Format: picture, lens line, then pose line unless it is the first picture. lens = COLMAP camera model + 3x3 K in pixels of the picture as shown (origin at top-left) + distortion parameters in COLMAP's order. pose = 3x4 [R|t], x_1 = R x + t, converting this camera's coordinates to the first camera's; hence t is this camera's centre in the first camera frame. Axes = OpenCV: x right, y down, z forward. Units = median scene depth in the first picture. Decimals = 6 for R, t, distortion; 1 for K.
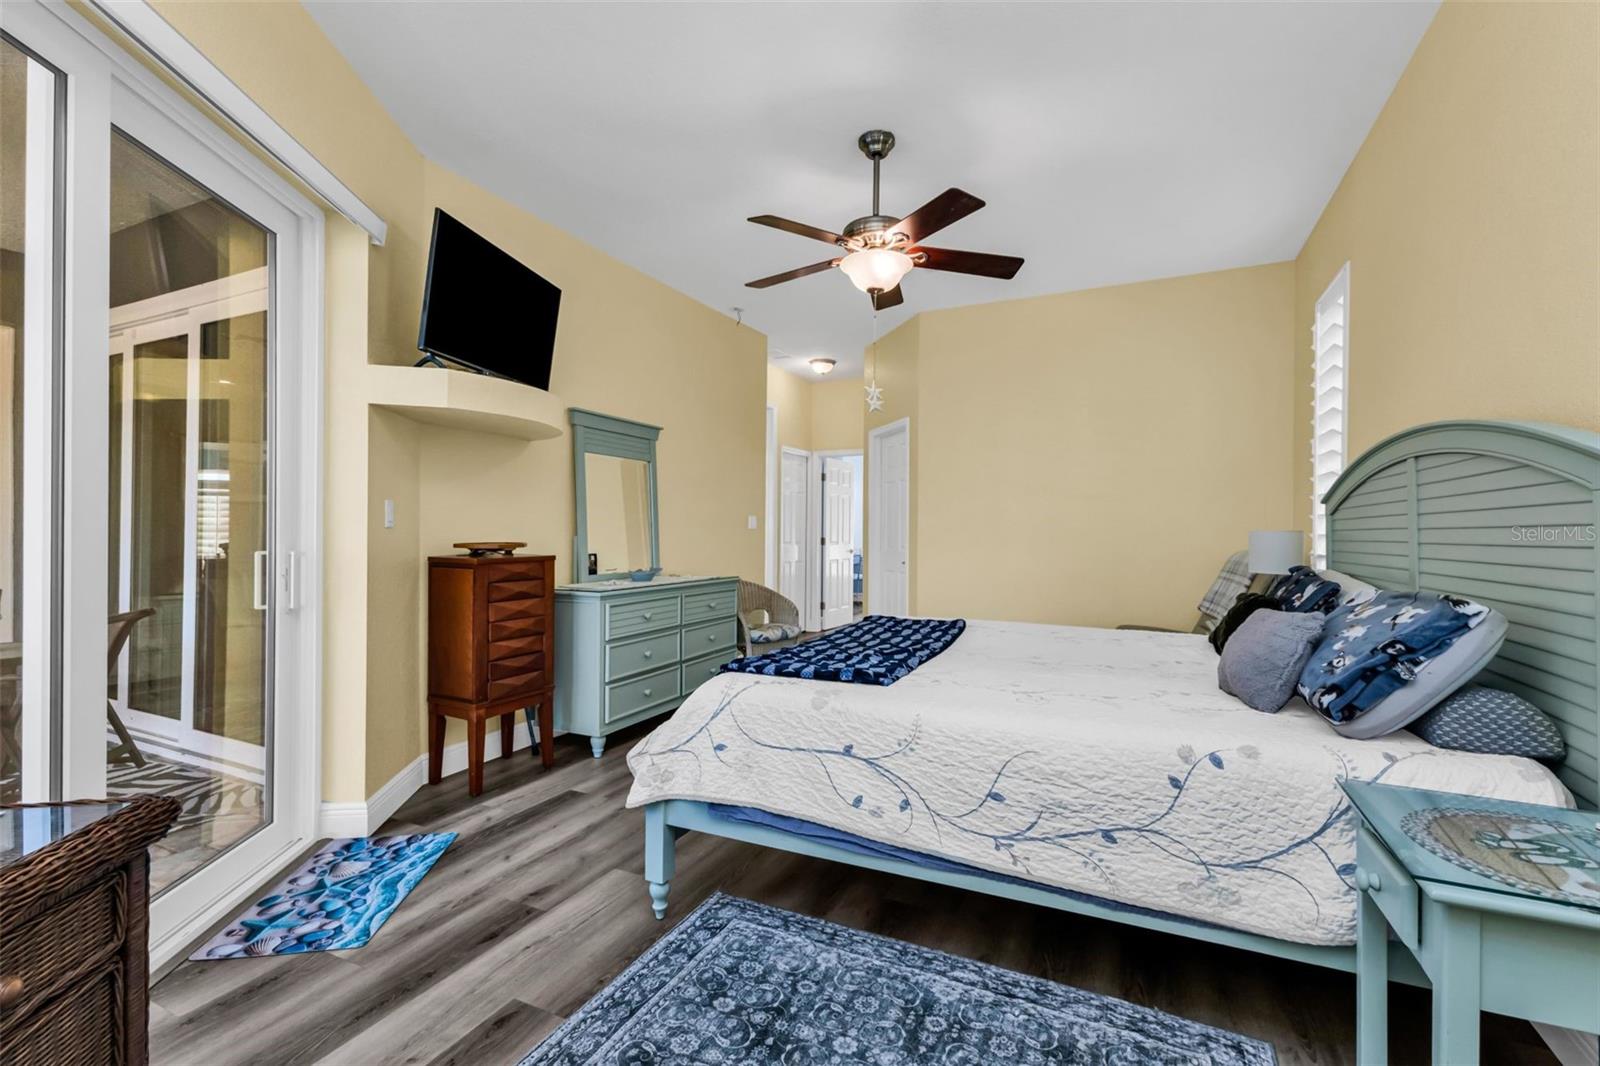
lens RADIAL K [[685.1, 0, 801.8], [0, 685.1, 528.8], [0, 0, 1]] dist [0.001898, 0.000577]
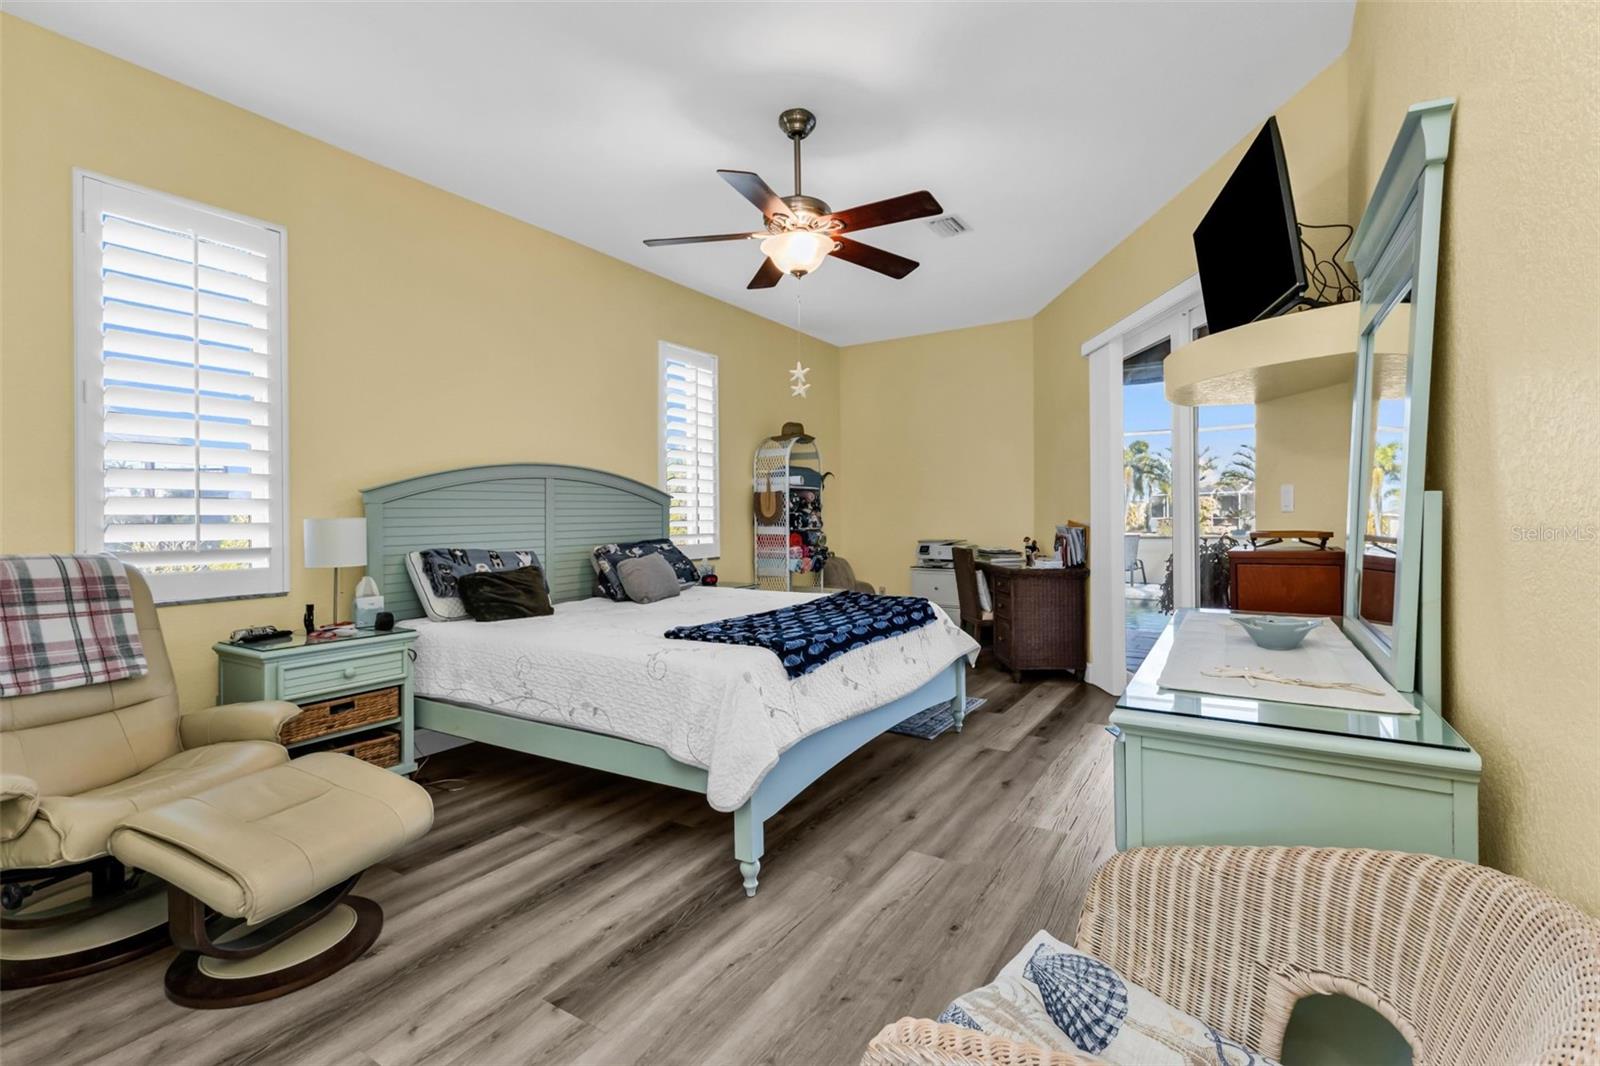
lens RADIAL K [[690.7, 0, 797.7], [0, 690.7, 506.4], [0, 0, 1]] dist [-0.000652, 0.000336]
pose [[-0.993966, 0.005110, 0.109565, 0.003676], [0.002428, 0.999694, -0.024602, 0.014482], [-0.109657, -0.024188, -0.993675, 2.346471]]
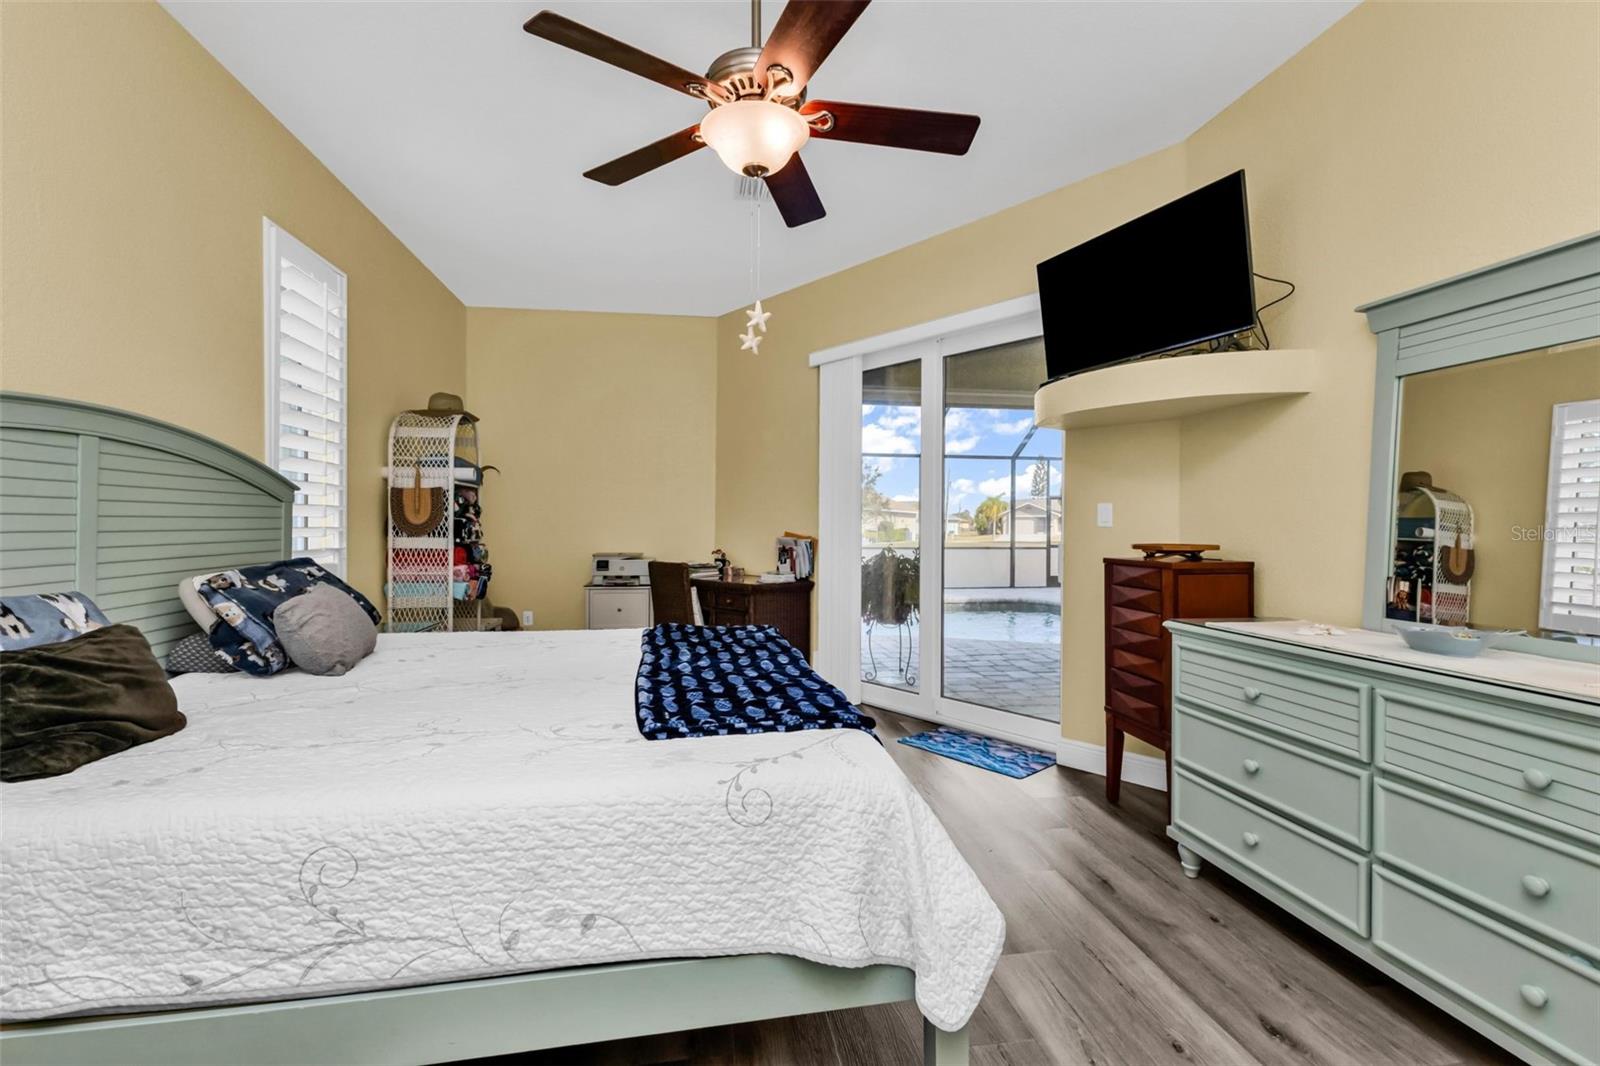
lens RADIAL K [[685.1, 0, 801.8], [0, 685.1, 528.8], [0, 0, 1]] dist [0.001898, 0.000577]
pose [[-0.825994, -0.008419, -0.563616, 0.532683], [-0.004499, 0.999955, -0.008344, 0.014073], [0.563661, -0.004356, -0.825995, 1.878036]]
